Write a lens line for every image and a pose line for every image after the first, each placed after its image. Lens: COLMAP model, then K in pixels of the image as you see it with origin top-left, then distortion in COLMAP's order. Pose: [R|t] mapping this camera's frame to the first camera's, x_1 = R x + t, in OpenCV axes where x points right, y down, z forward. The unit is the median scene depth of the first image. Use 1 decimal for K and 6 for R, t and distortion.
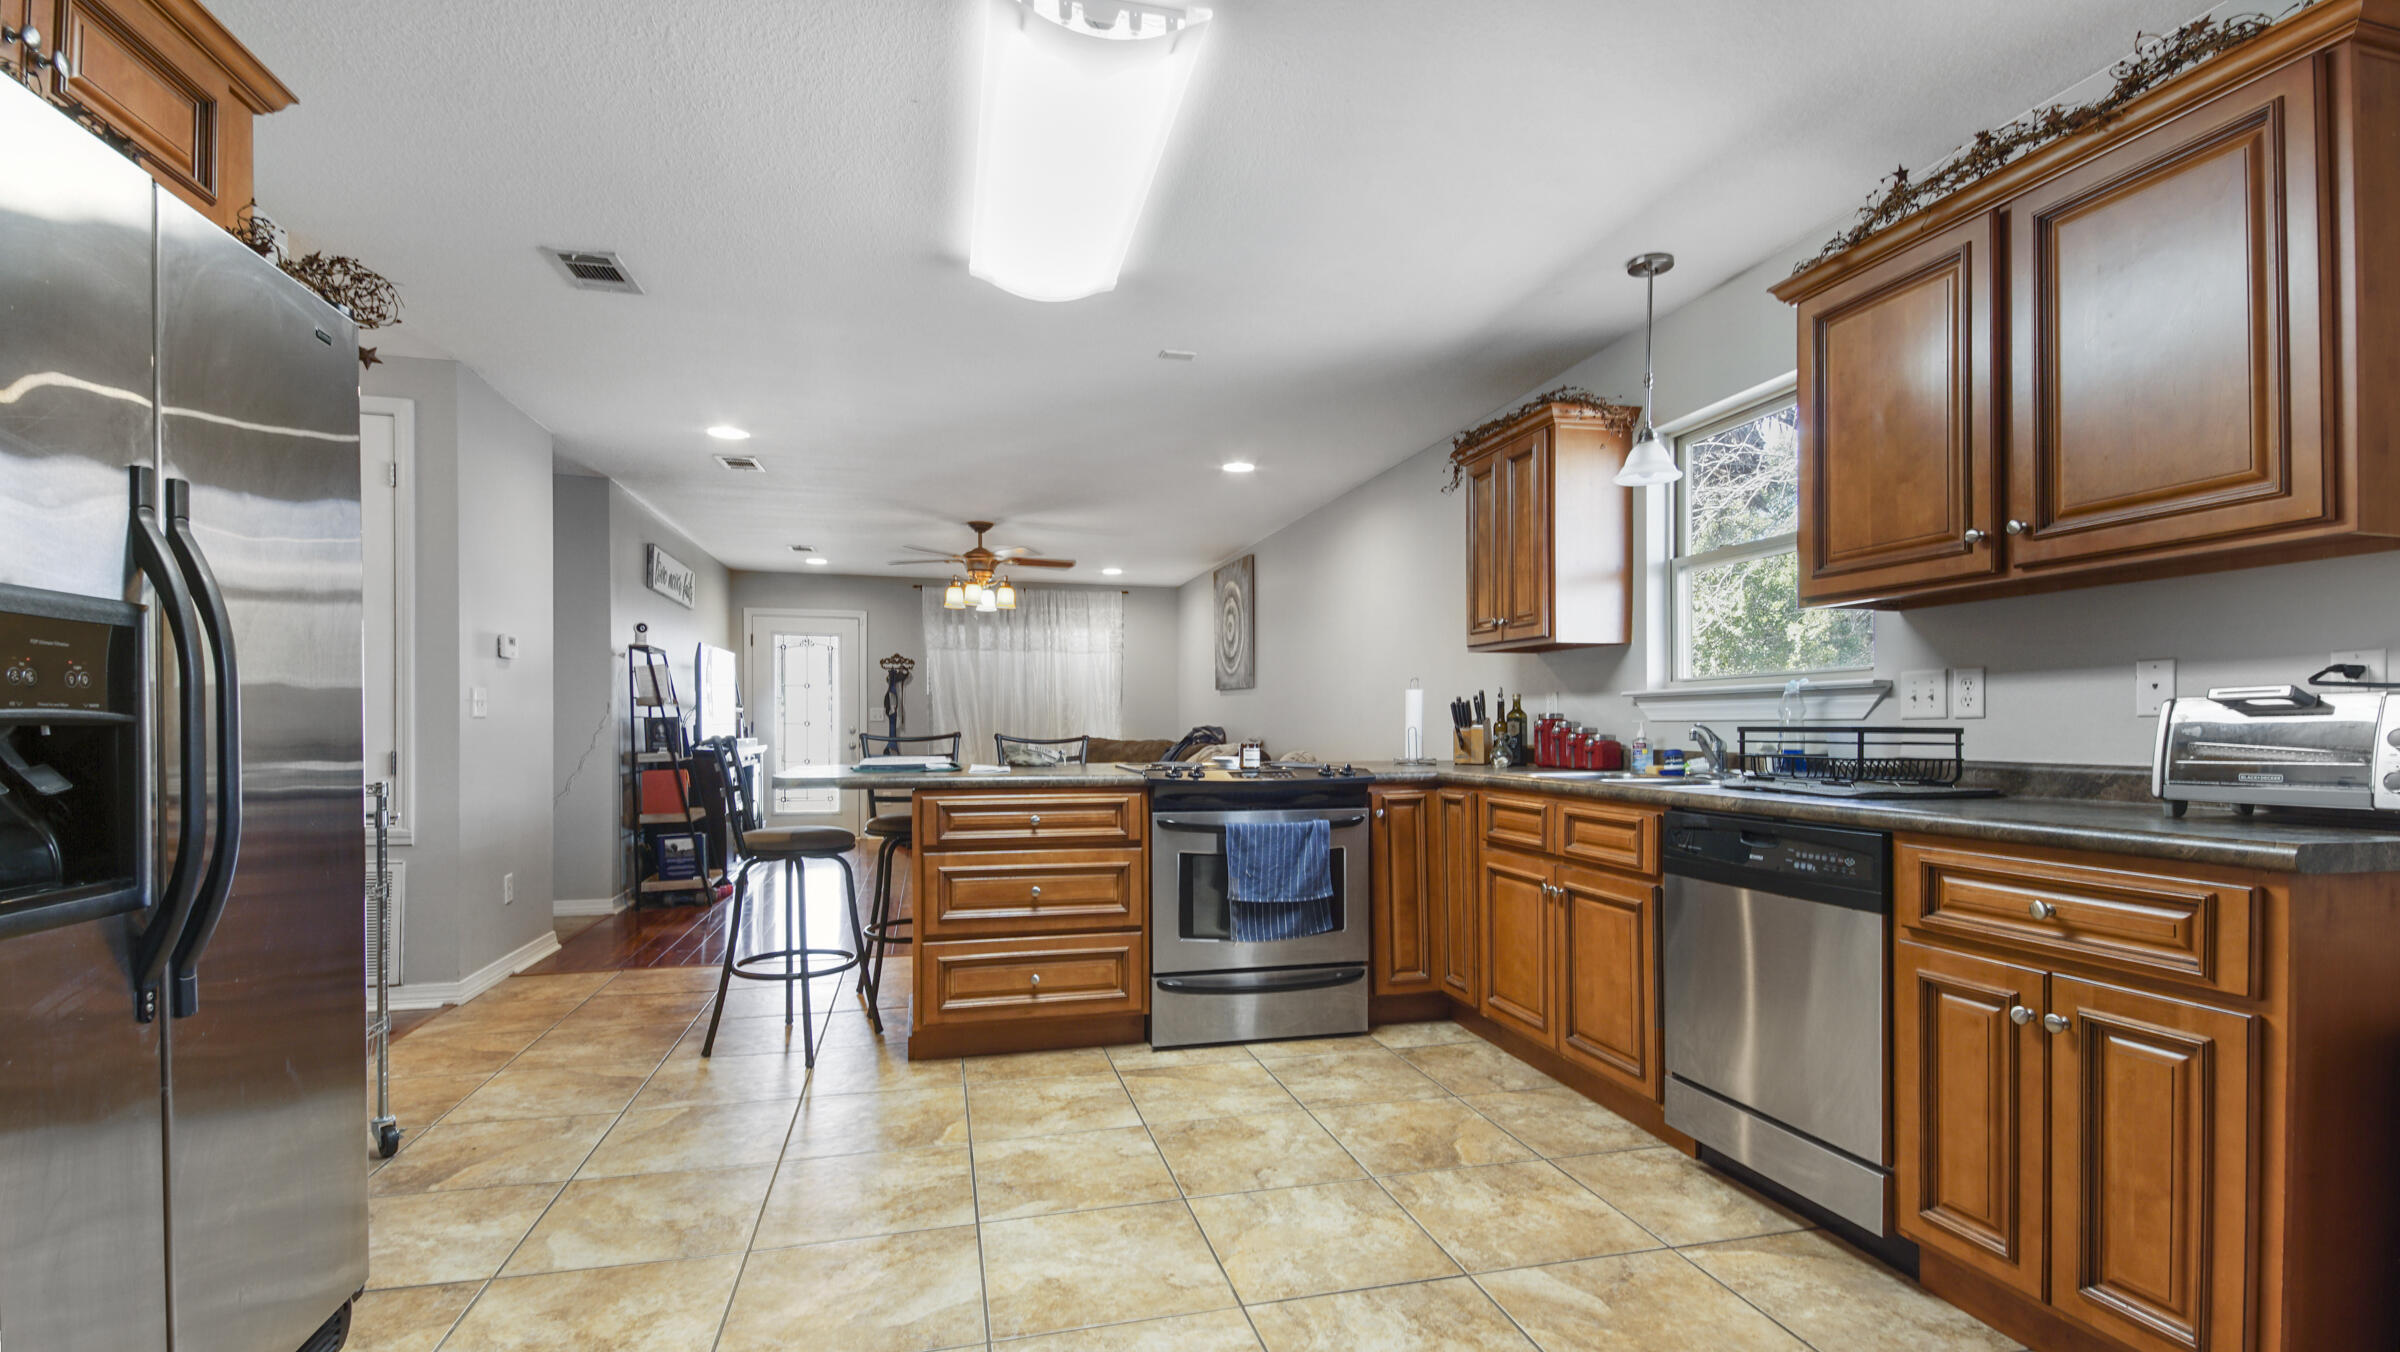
lens RADIAL K [[1074.5, 0, 1193.3], [0, 1074.5, 726.0], [0, 0, 1]] dist [0.019600, -0.006742]
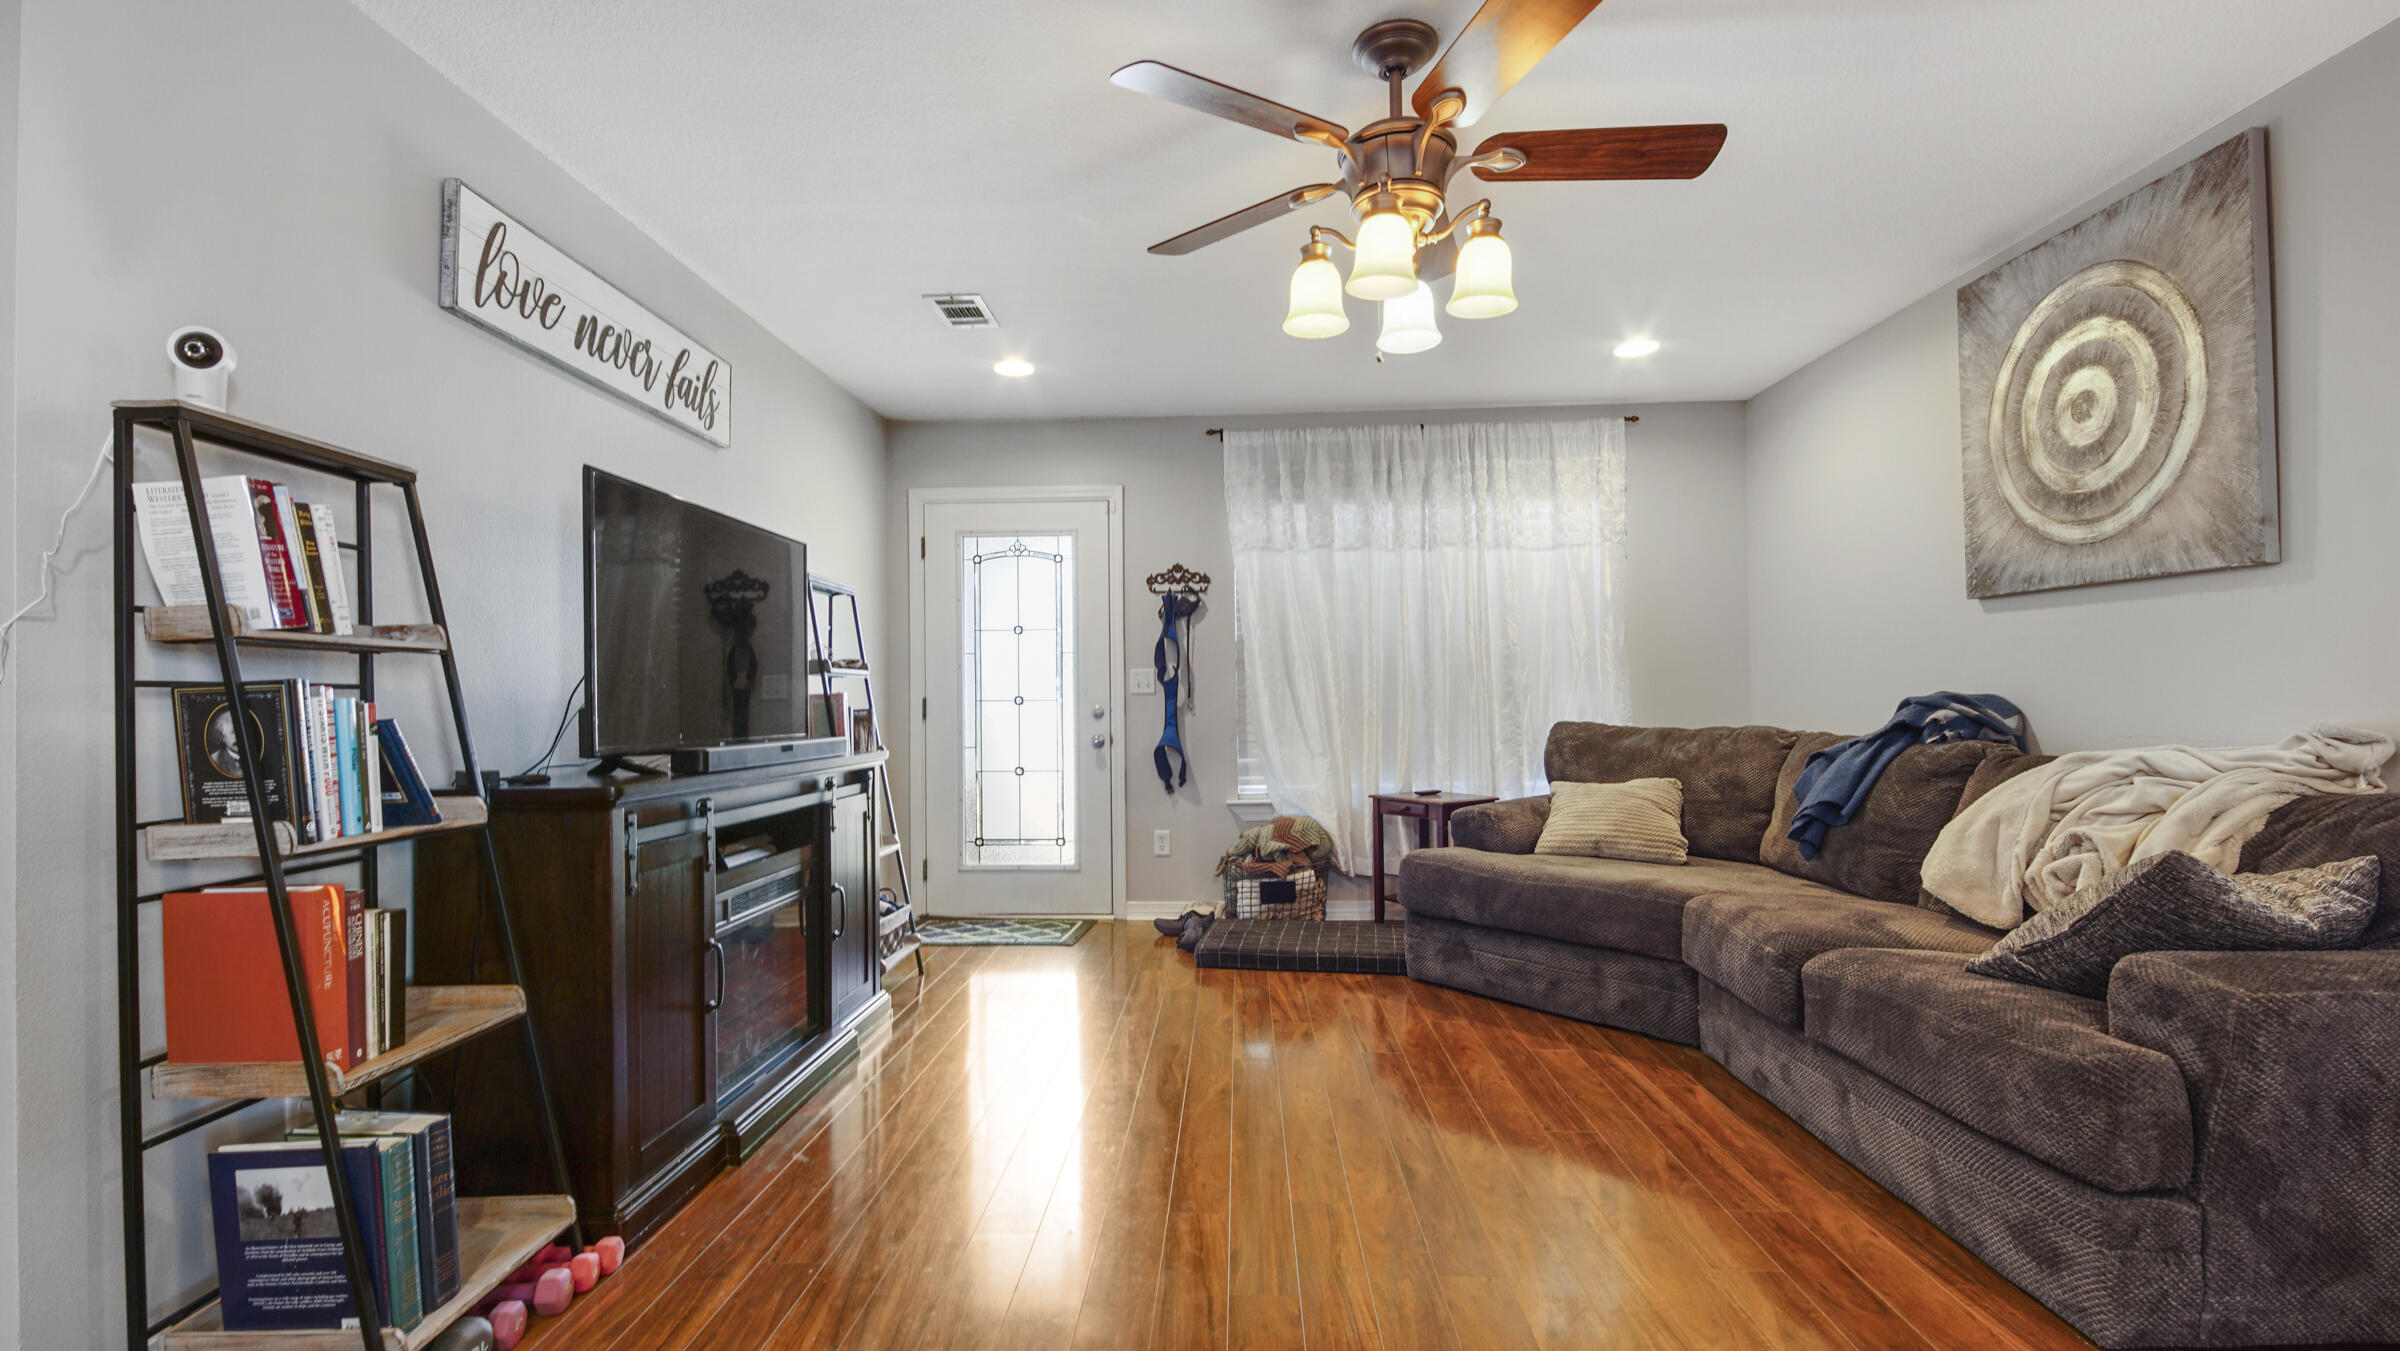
lens RADIAL K [[1074.5, 0, 1206.3], [0, 1074.5, 692.0], [0, 0, 1]] dist [0.019600, -0.006742]
pose [[0.963714, -0.013732, -0.266585, -0.124291], [0.012033, 0.999896, -0.008006, -0.000862], [0.266667, 0.004507, 0.963778, 0.503142]]
